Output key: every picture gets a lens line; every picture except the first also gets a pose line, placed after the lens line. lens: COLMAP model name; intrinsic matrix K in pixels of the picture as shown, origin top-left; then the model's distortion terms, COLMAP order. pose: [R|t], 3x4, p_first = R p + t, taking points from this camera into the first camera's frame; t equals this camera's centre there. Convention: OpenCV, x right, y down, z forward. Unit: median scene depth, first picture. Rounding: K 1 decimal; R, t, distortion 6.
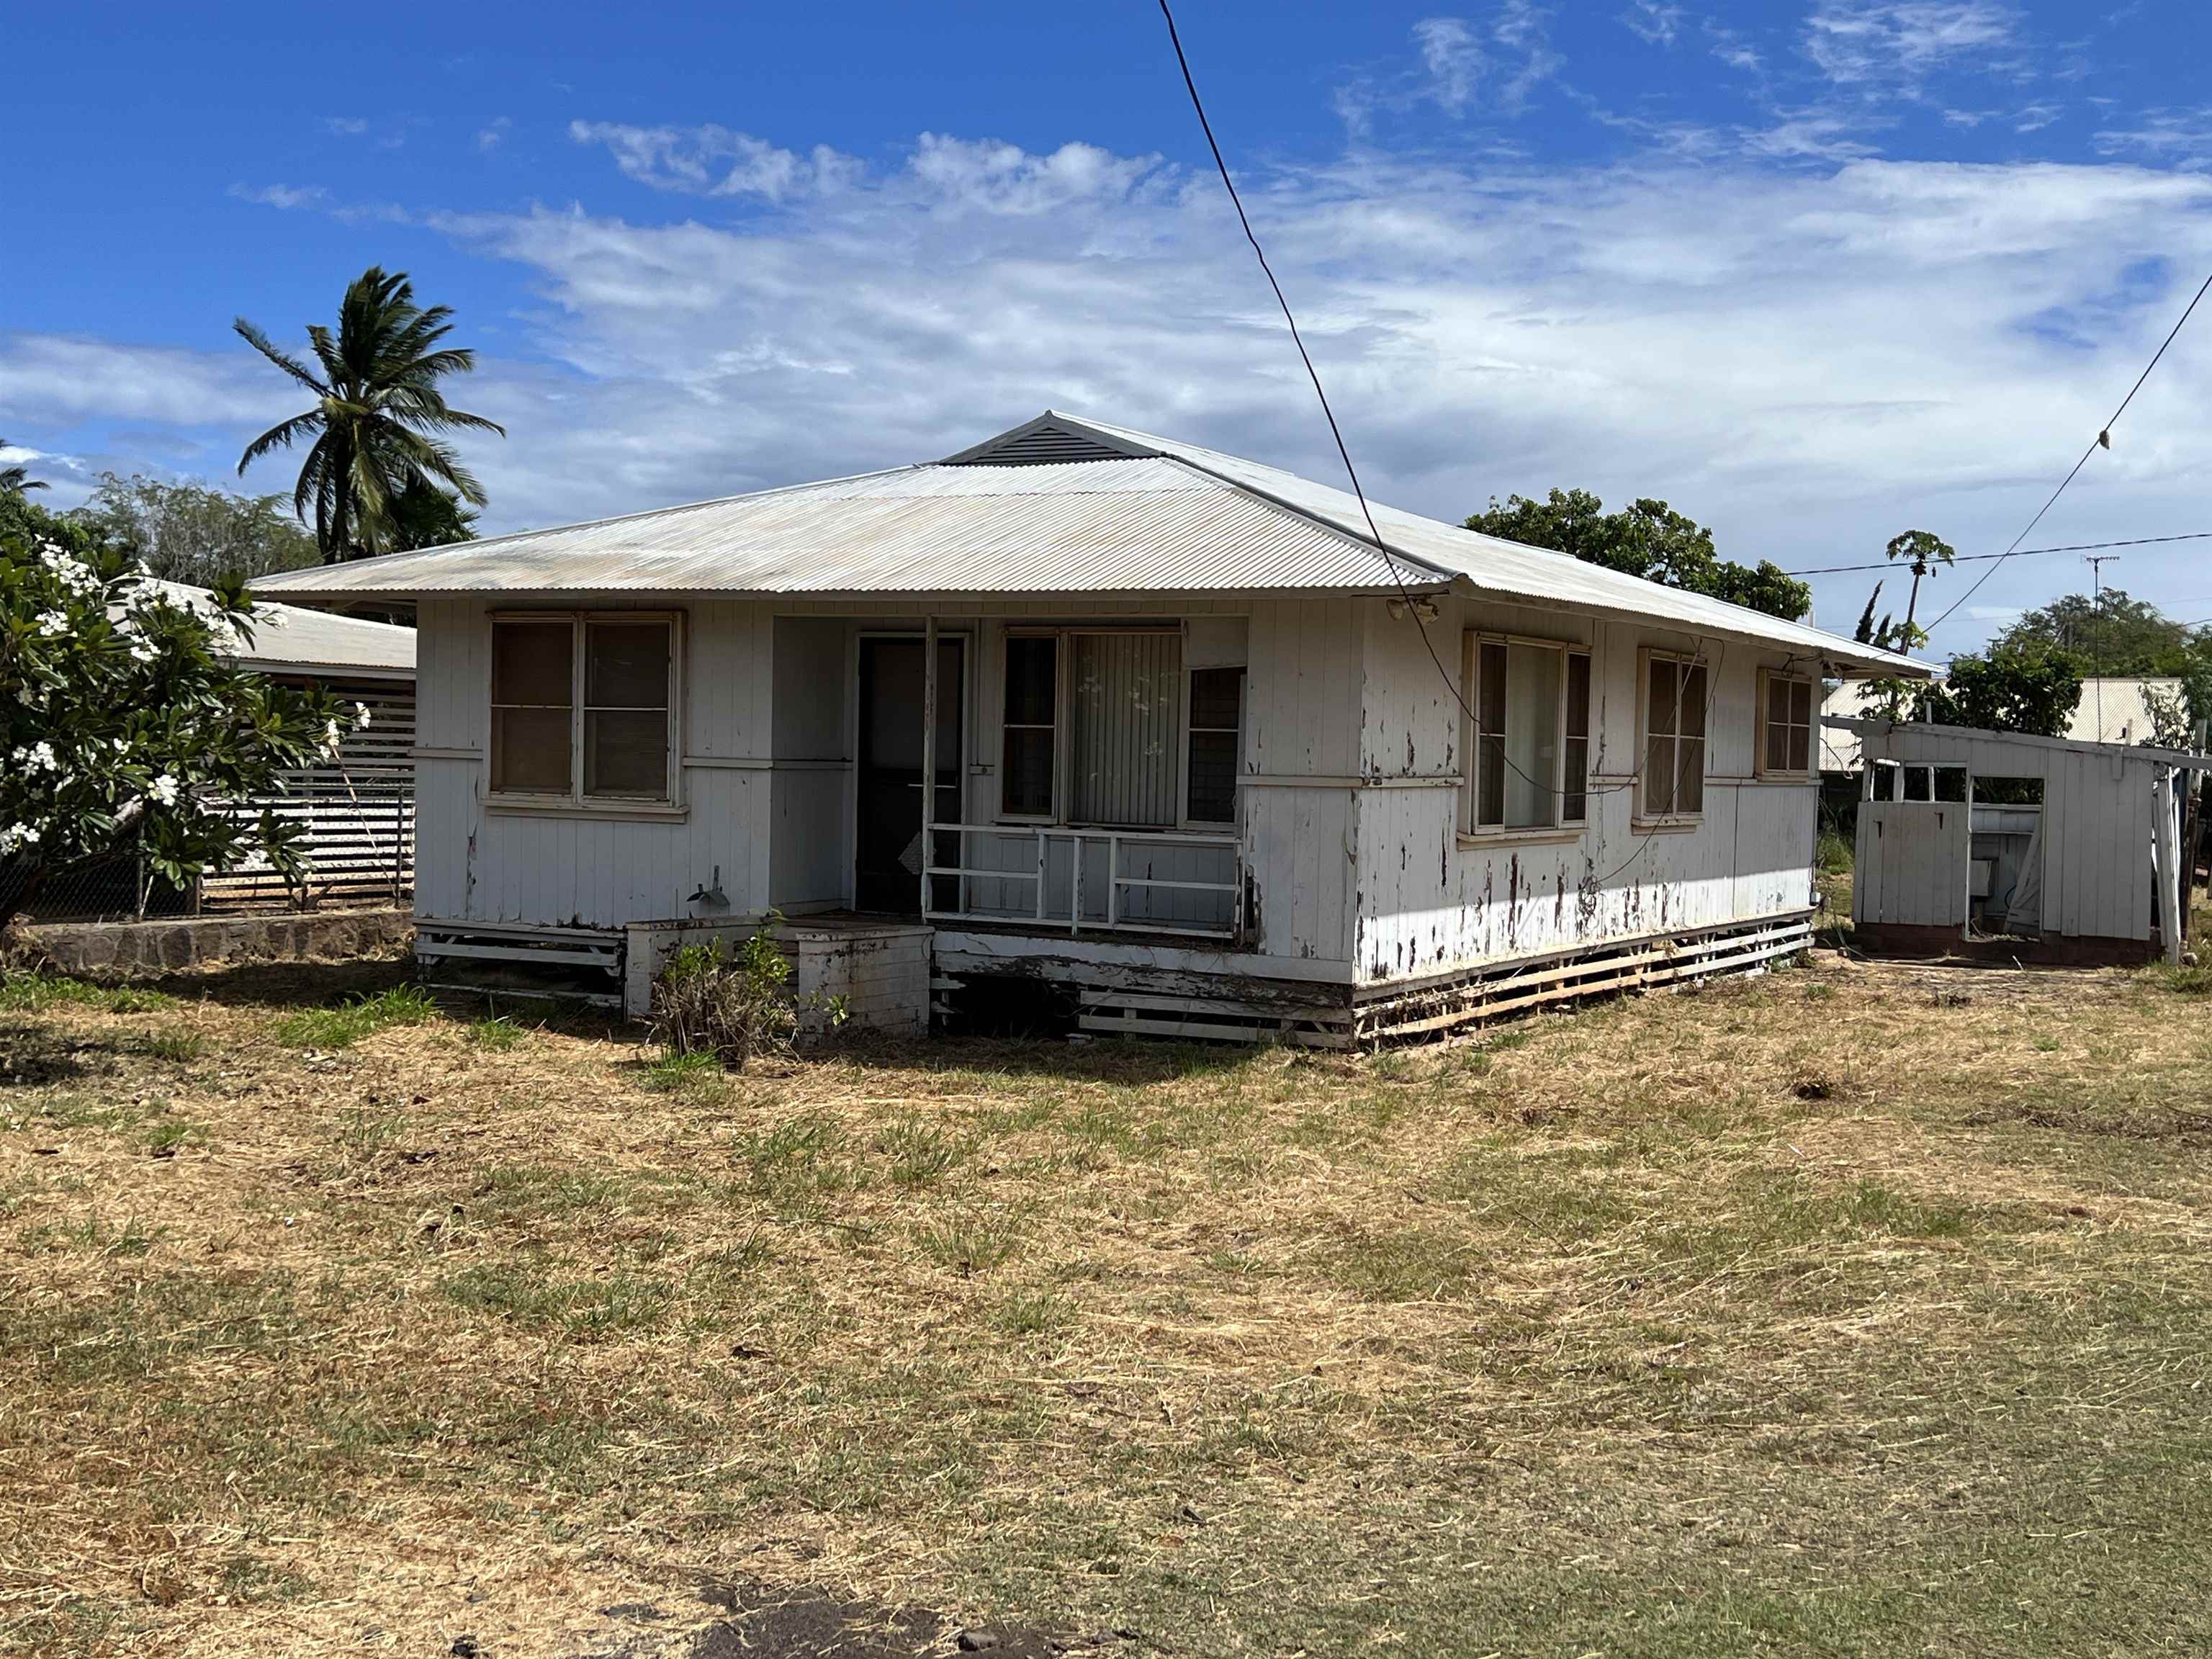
lens RADIAL K [[2630.4, 0, 1106.4], [0, 2630.4, 845.6], [0, 0, 1]] dist [0.067890, 0.000000]
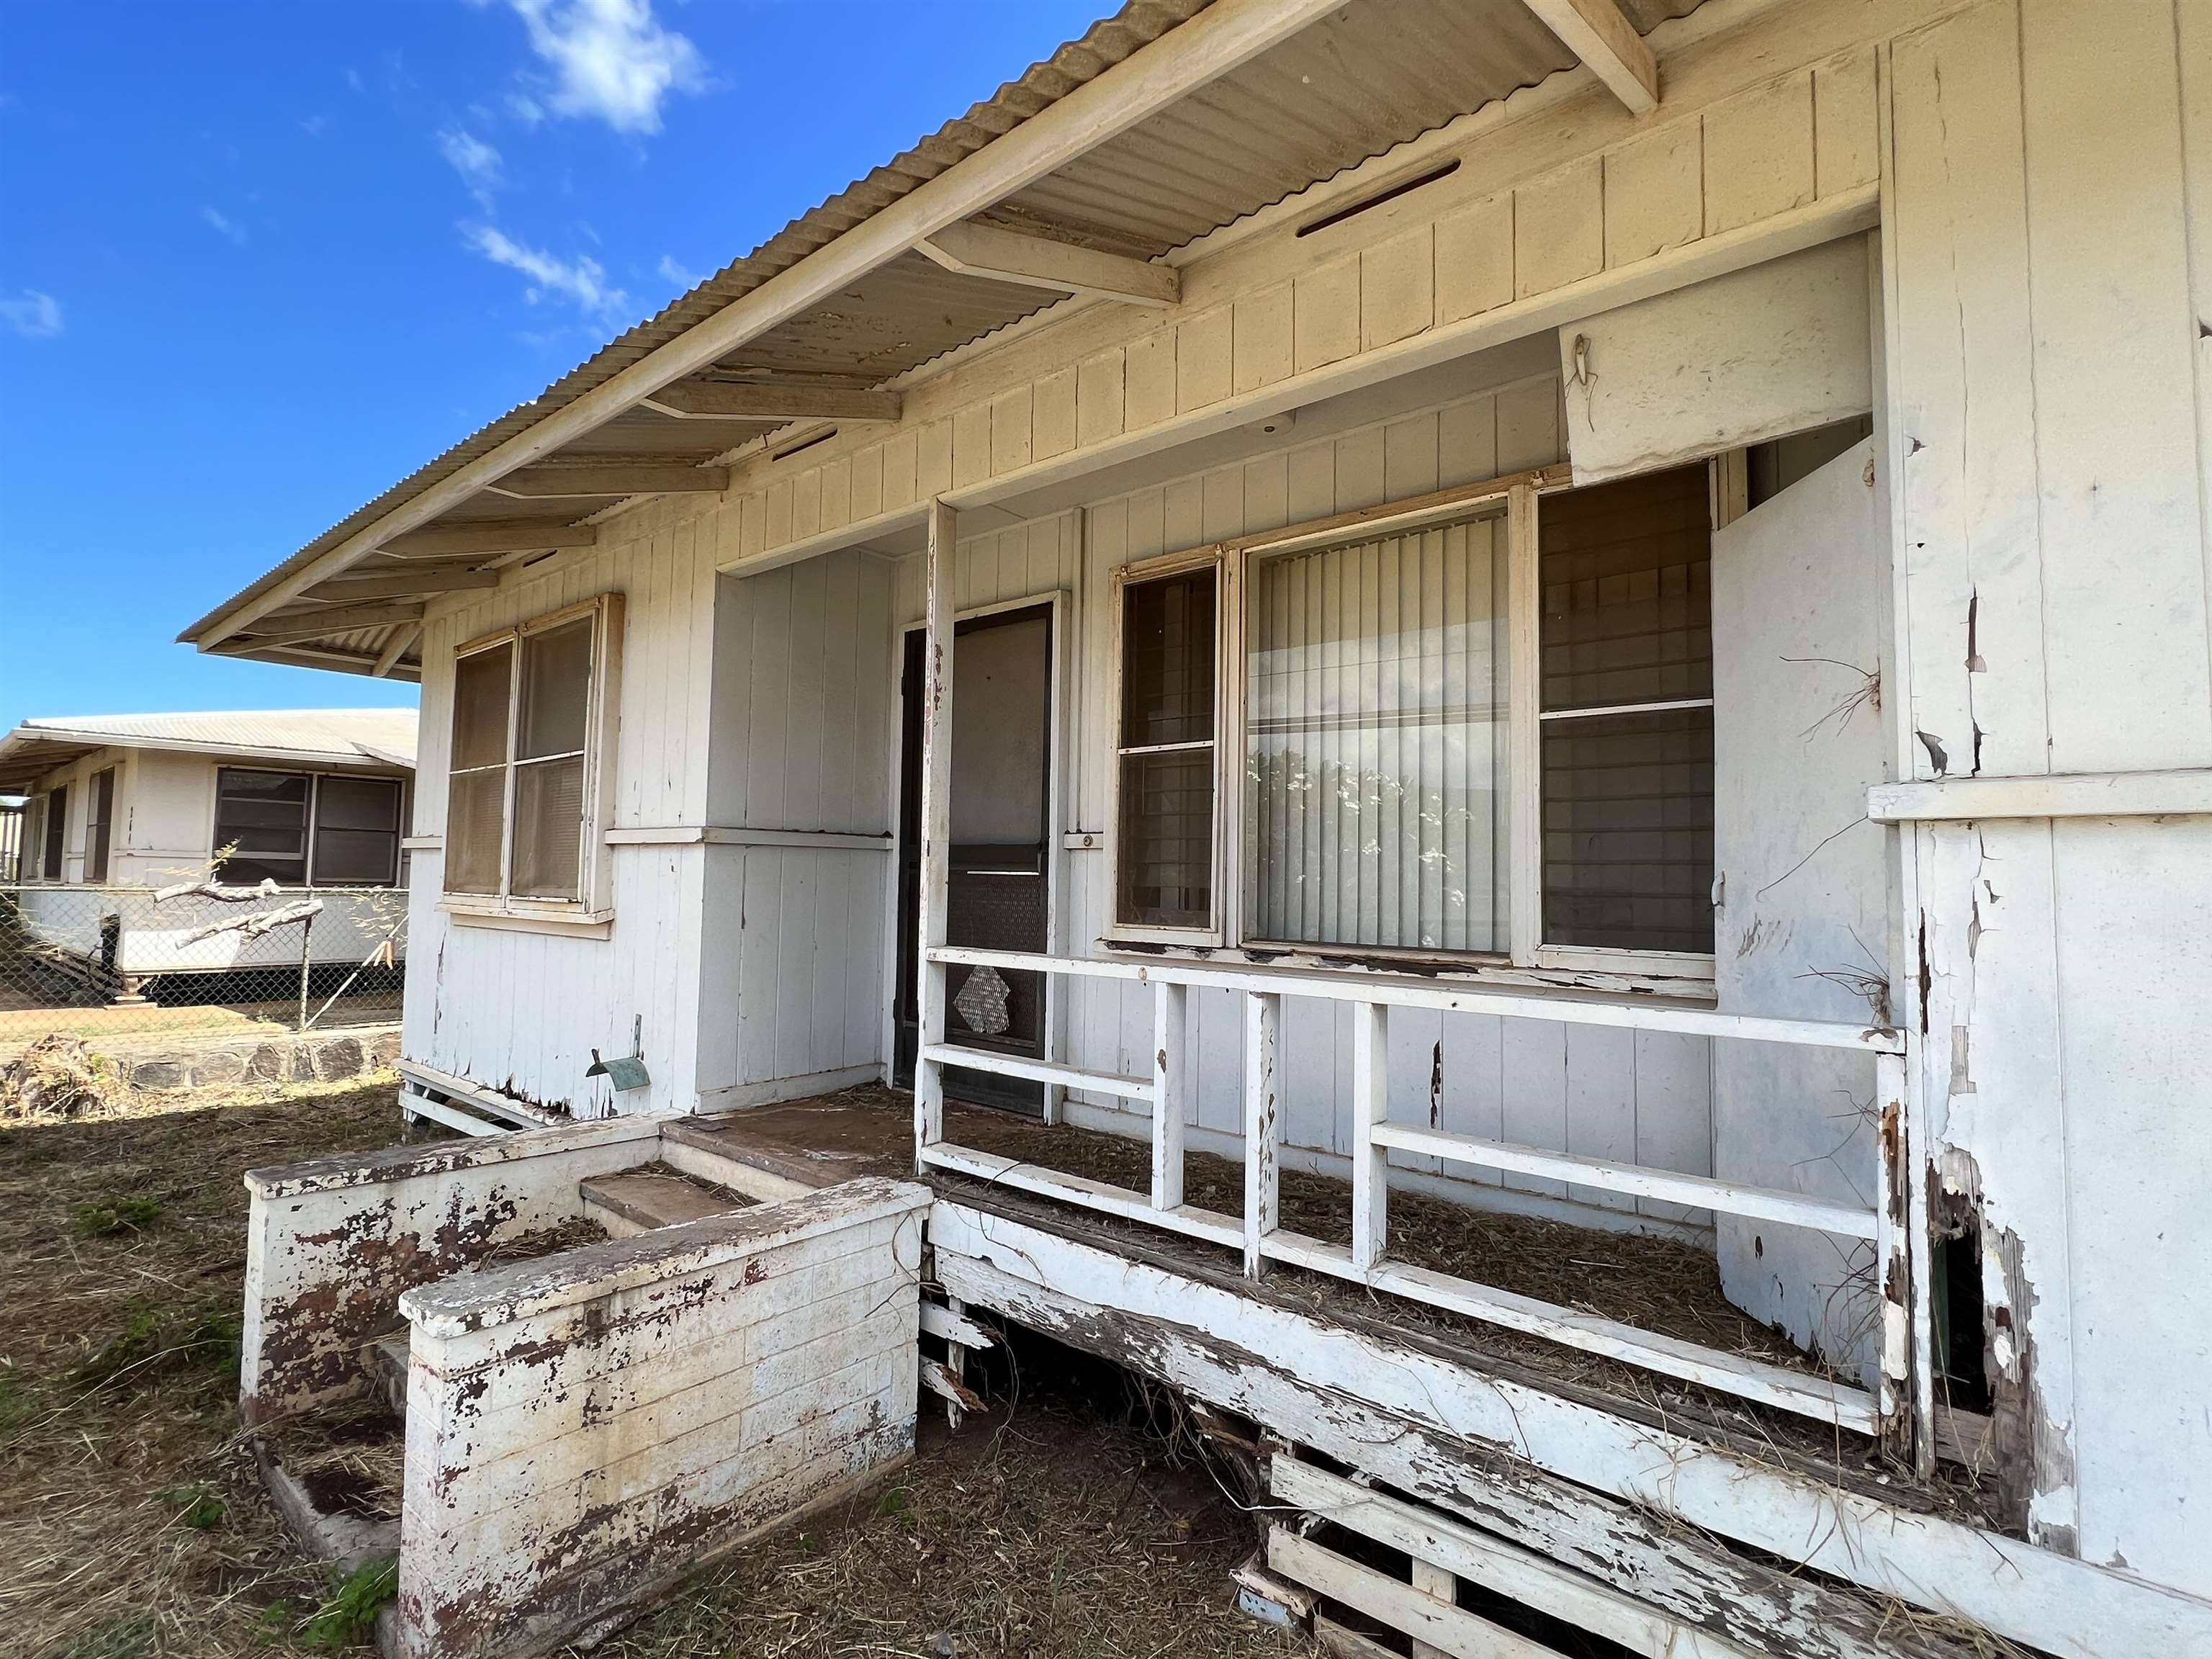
lens RADIAL K [[1066.1, 0, 1089.8], [0, 1066.1, 814.7], [0, 0, 1]] dist [-0.011259, 0.000686]
pose [[0.979666, -0.020973, -0.199535, -0.002390], [-0.000170, 0.994434, -0.105360, -0.007775], [0.200634, 0.103252, 0.974210, 0.536008]]
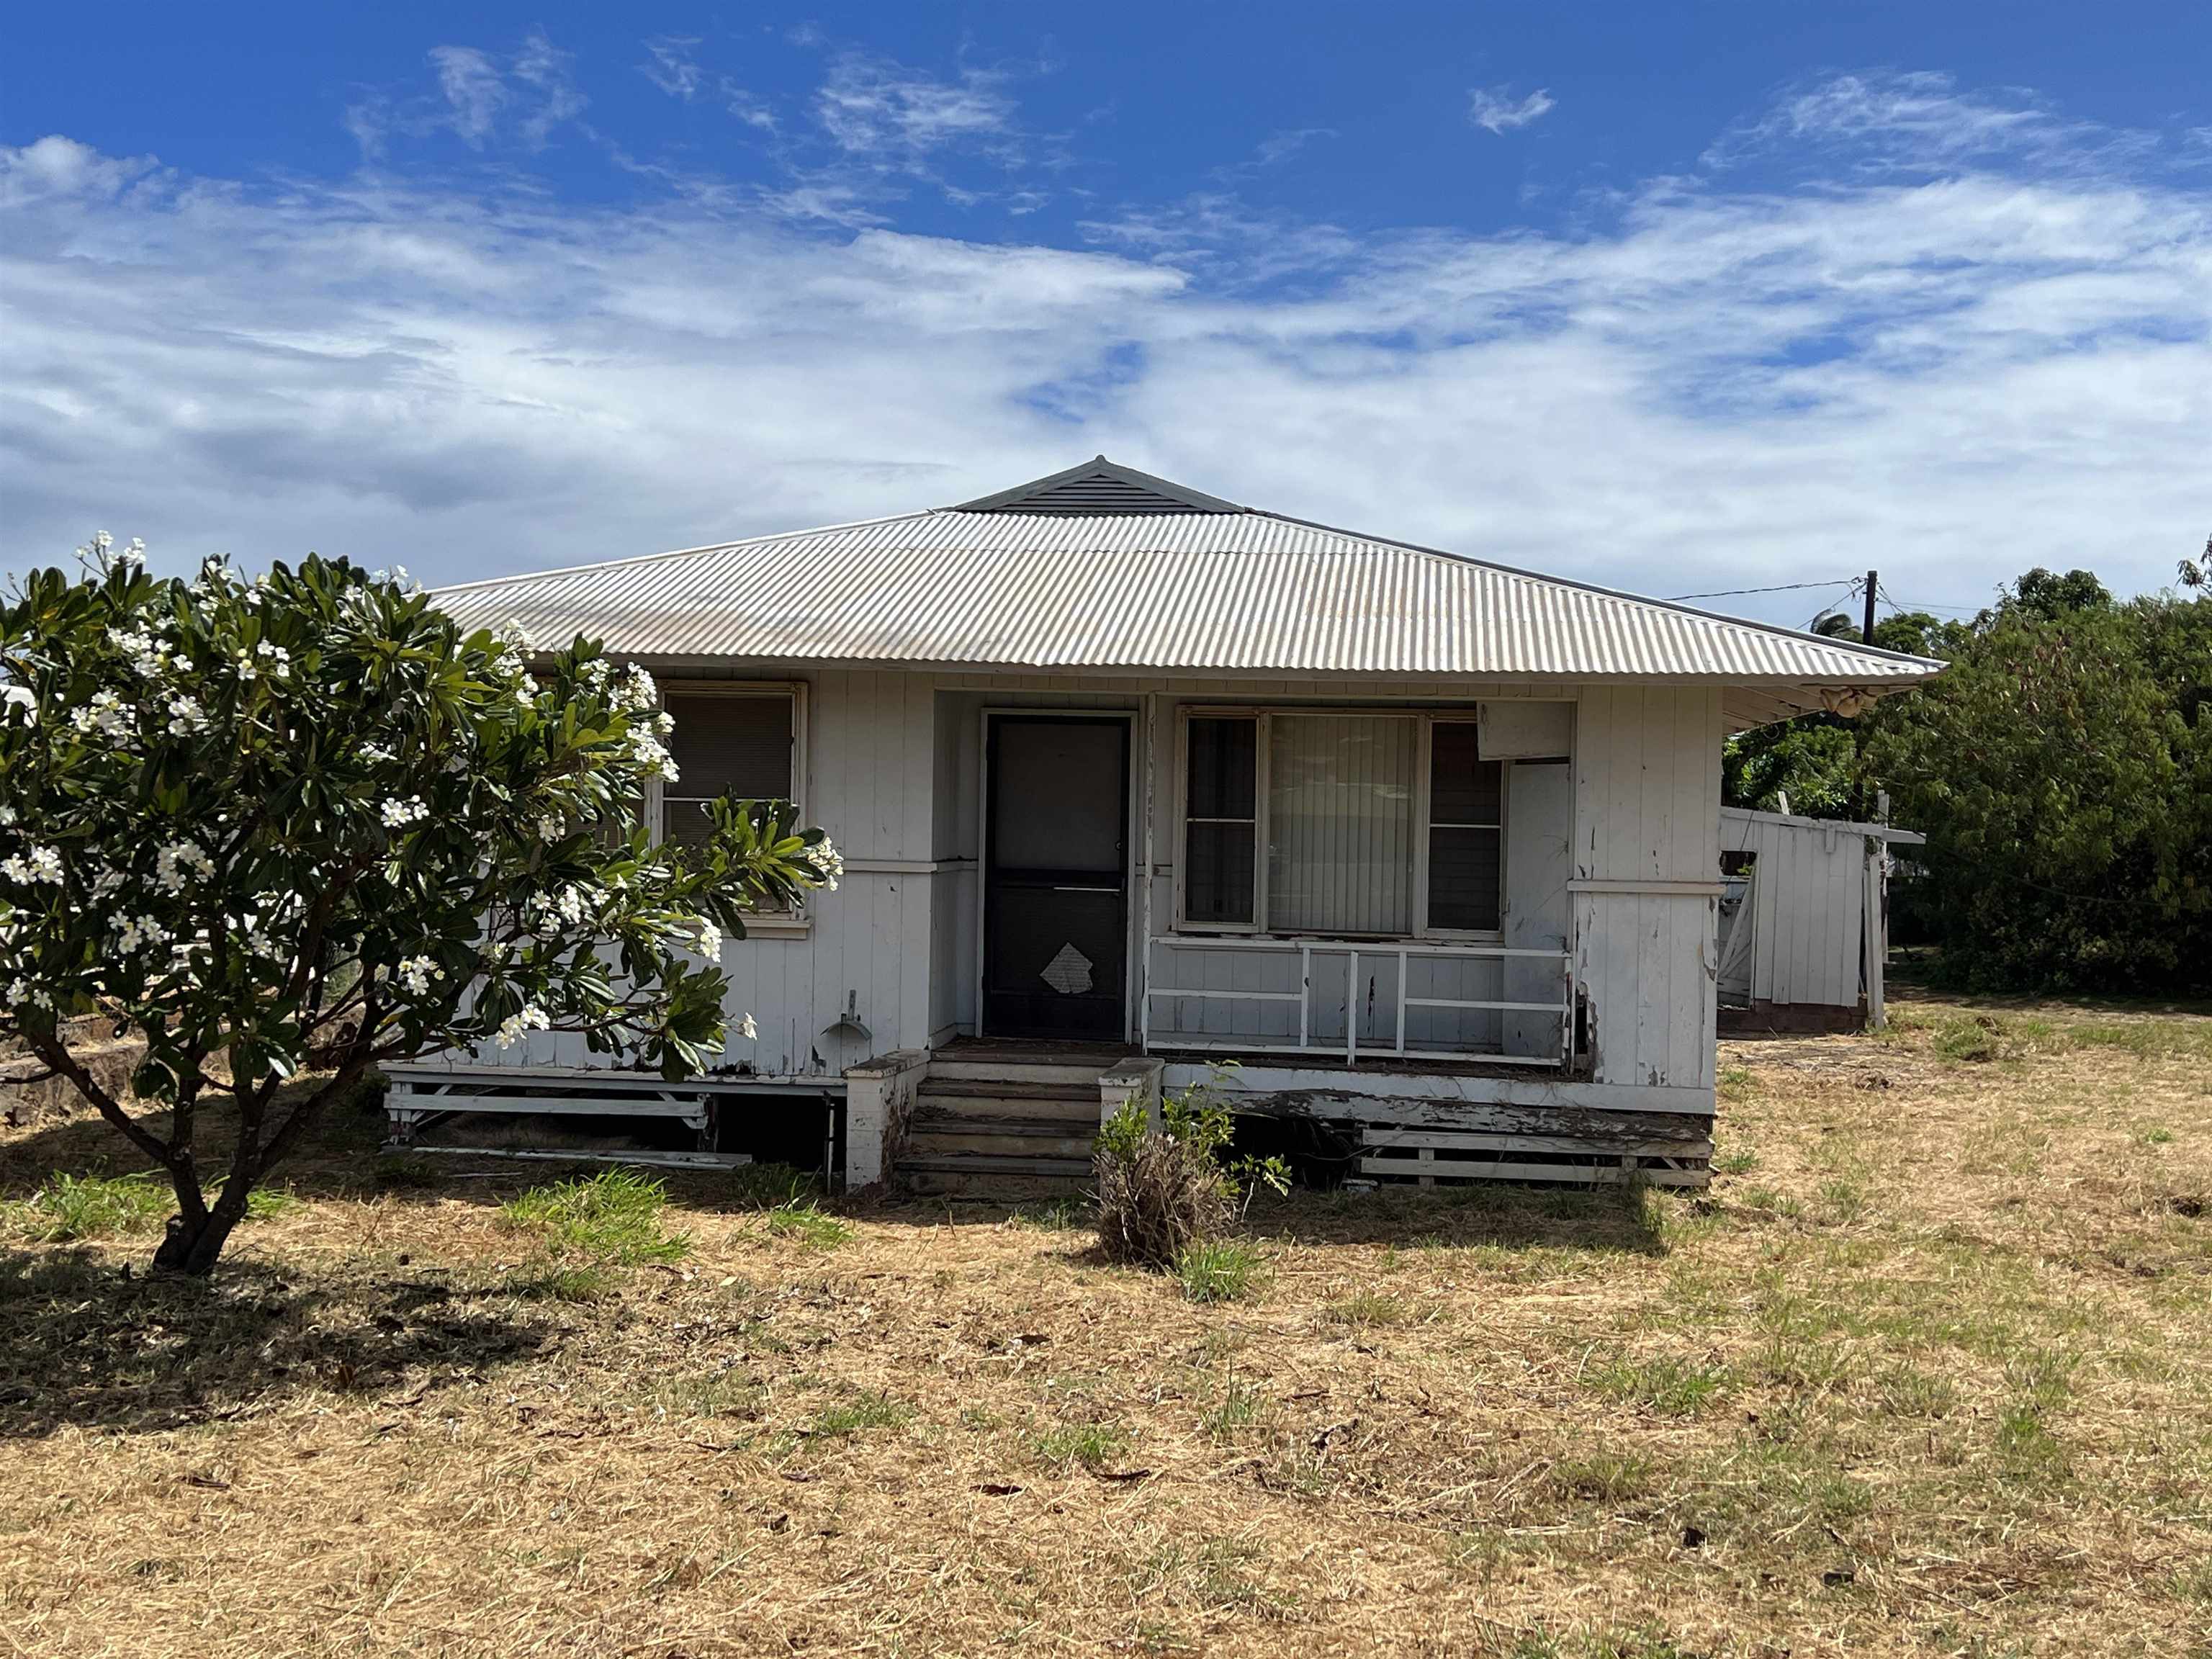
lens RADIAL K [[2630.4, 0, 1102.7], [0, 2630.4, 824.2], [0, 0, 1]] dist [0.067890, 0.000000]
pose [[0.934196, -0.004607, 0.356732, -0.250182], [0.012956, 0.999695, -0.021018, -0.017669], [-0.356526, 0.024256, 0.933970, 0.137277]]
